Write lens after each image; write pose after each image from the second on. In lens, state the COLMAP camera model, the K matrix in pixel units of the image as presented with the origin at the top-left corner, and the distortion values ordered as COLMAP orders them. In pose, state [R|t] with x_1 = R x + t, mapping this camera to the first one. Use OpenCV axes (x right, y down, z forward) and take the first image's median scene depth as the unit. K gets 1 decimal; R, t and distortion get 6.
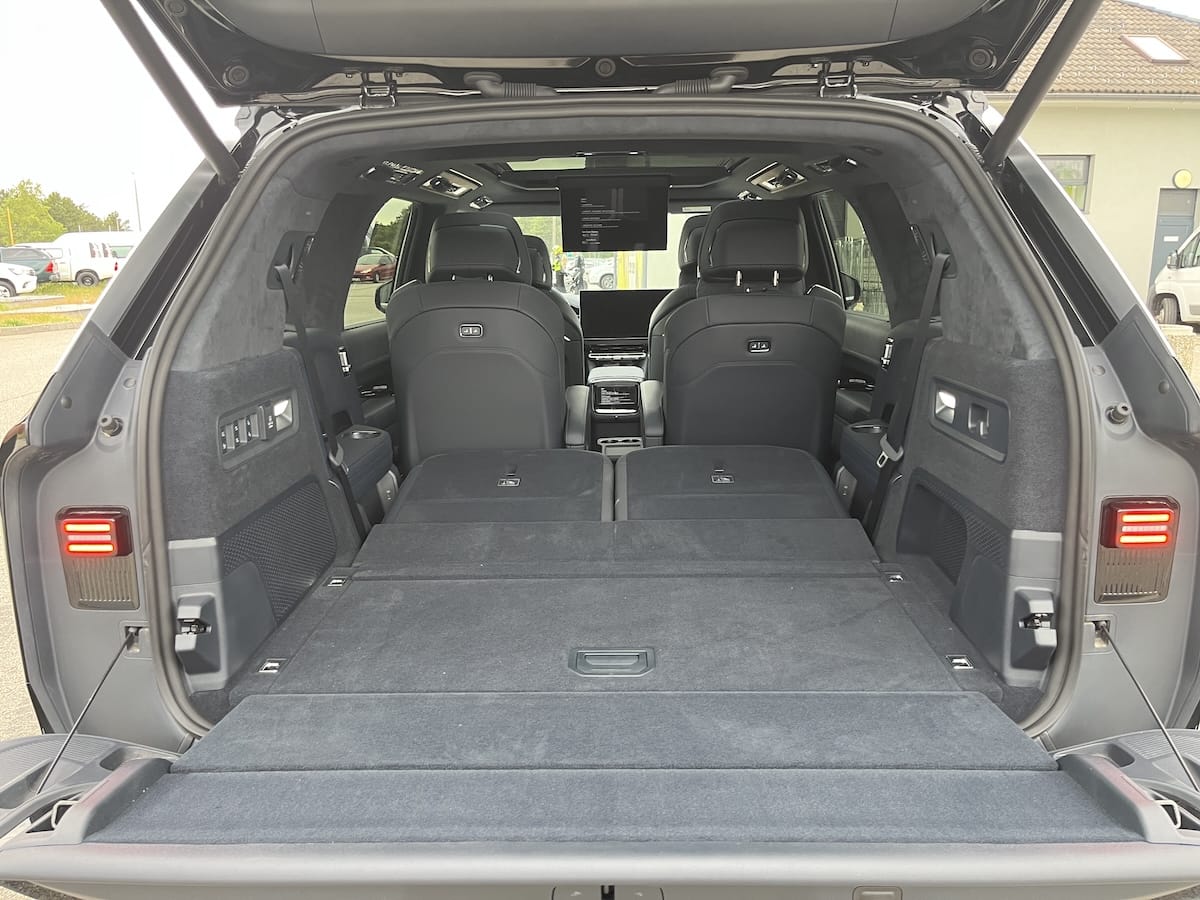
lens RADIAL K [[920.8, 0, 599.9], [0, 920.8, 449.4], [0, 0, 1]] dist [0.026012, -0.033073]
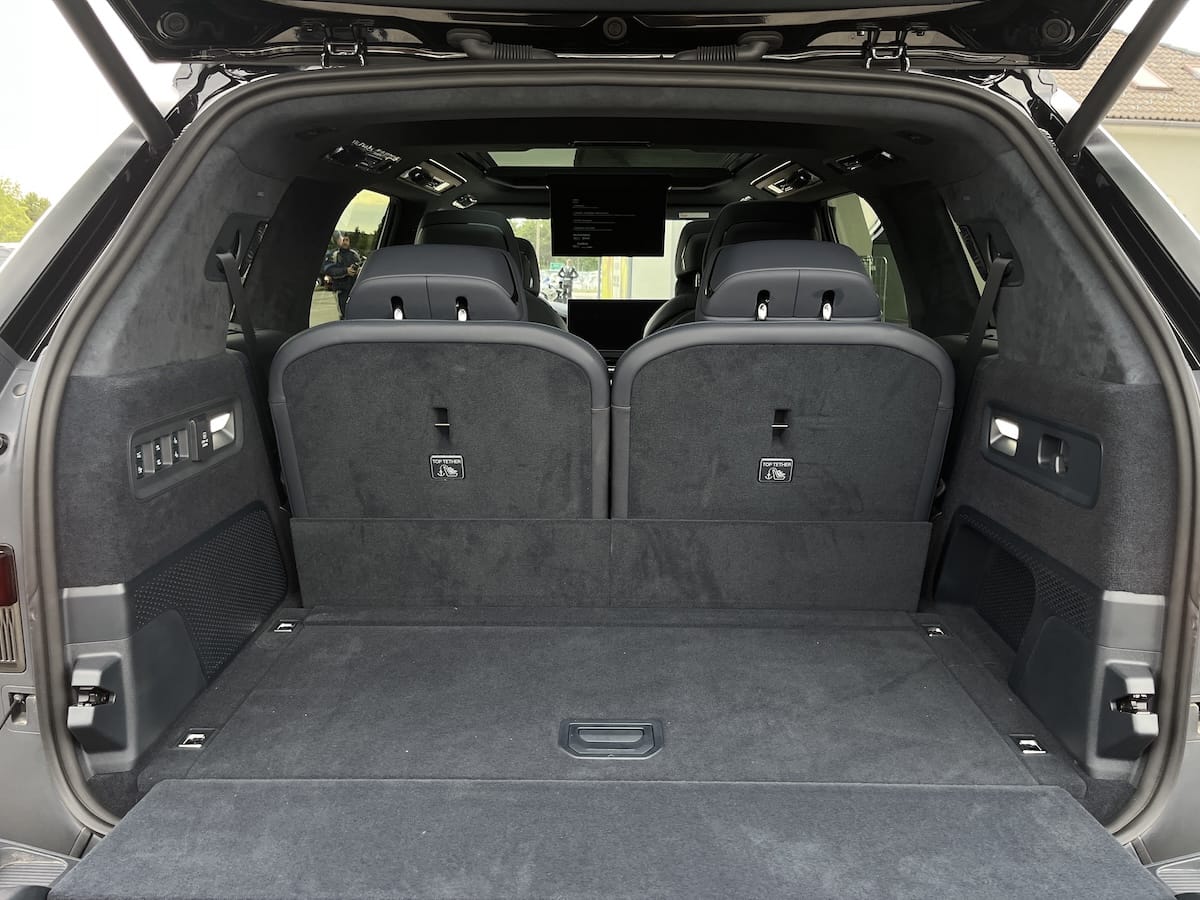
lens RADIAL K [[920.8, 0, 598.5], [0, 920.8, 448.3], [0, 0, 1]] dist [0.026012, -0.033073]
pose [[0.999593, 0.019171, 0.021136, -0.020065], [-0.018843, 0.999701, -0.015593, -0.015803], [-0.021428, 0.015189, 0.999655, 0.163175]]
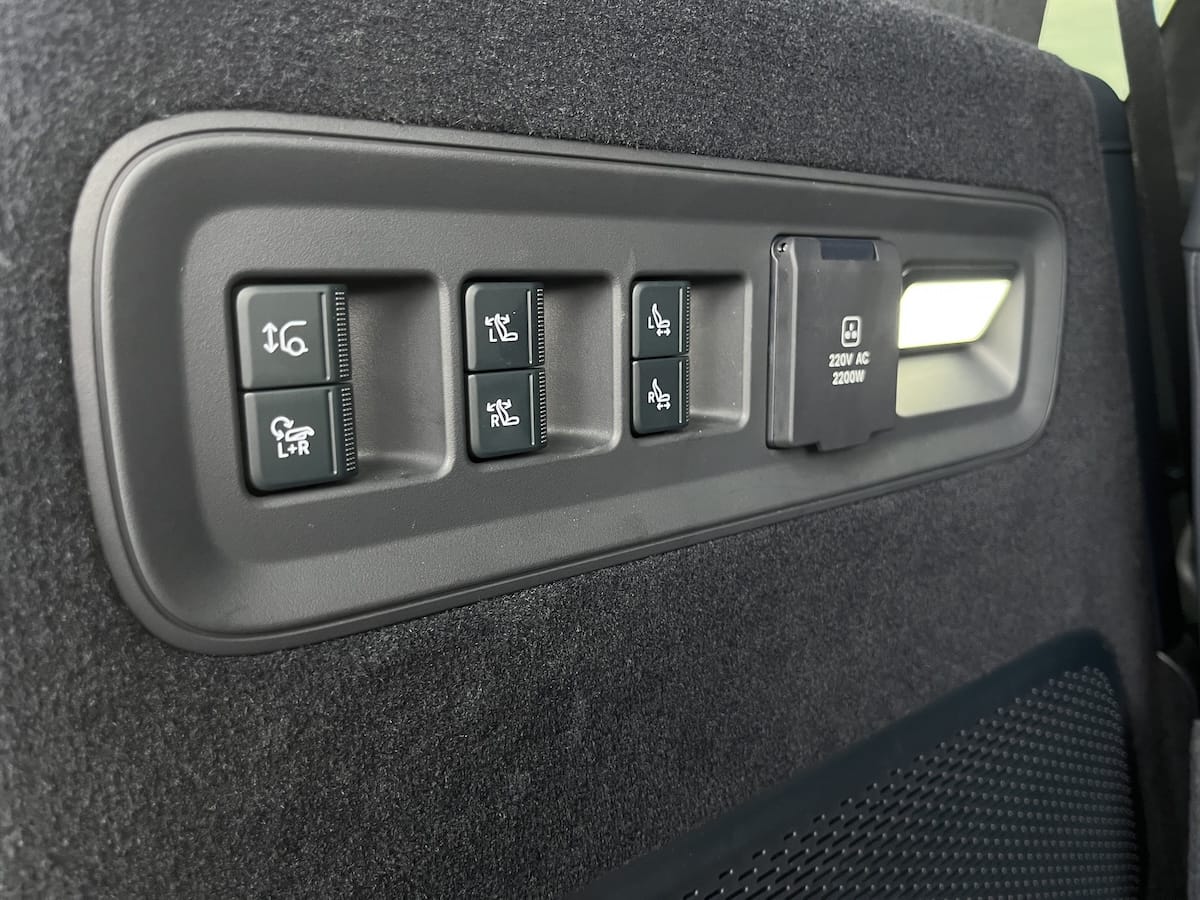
lens RADIAL K [[920.8, 0, 596.6], [0, 920.8, 448.1], [0, 0, 1]] dist [0.026012, -0.033073]
pose [[0.663977, 0.126625, -0.736953, -0.263838], [-0.142674, 0.988905, 0.041370, -0.012317], [0.734015, 0.077675, 0.674676, 0.867224]]
